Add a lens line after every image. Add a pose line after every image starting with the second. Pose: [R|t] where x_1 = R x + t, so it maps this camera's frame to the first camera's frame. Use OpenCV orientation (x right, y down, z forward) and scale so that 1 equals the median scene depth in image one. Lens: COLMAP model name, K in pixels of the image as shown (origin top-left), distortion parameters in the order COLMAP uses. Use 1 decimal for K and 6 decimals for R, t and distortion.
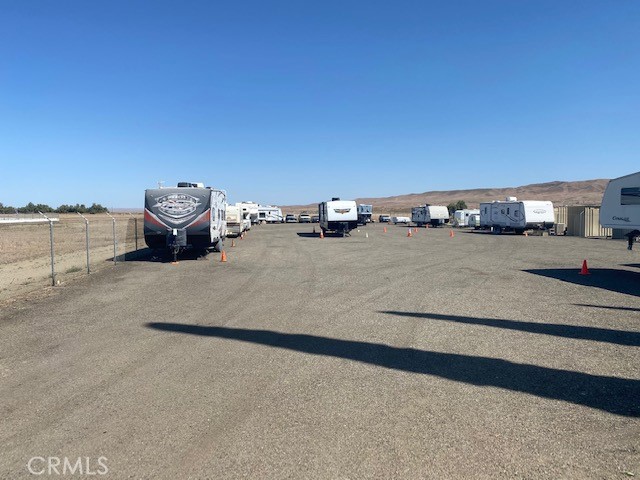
lens RADIAL K [[442.9, 0, 320.0], [0, 442.9, 240.0], [0, 0, 1]] dist [0.000208, -0.003281]
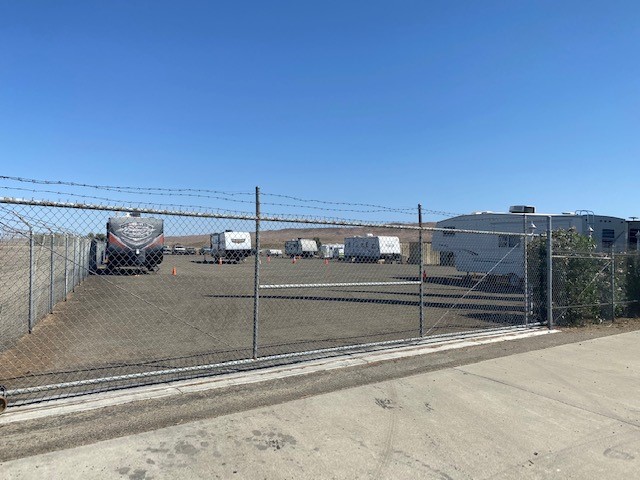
lens RADIAL K [[442.9, 0, 320.0], [0, 442.9, 240.0], [0, 0, 1]] dist [0.000208, -0.003281]
pose [[0.949793, 0.020586, 0.312201, -0.093179], [0.004507, 0.996829, -0.079440, 0.021235], [-0.312847, 0.076858, 0.946689, -0.144716]]
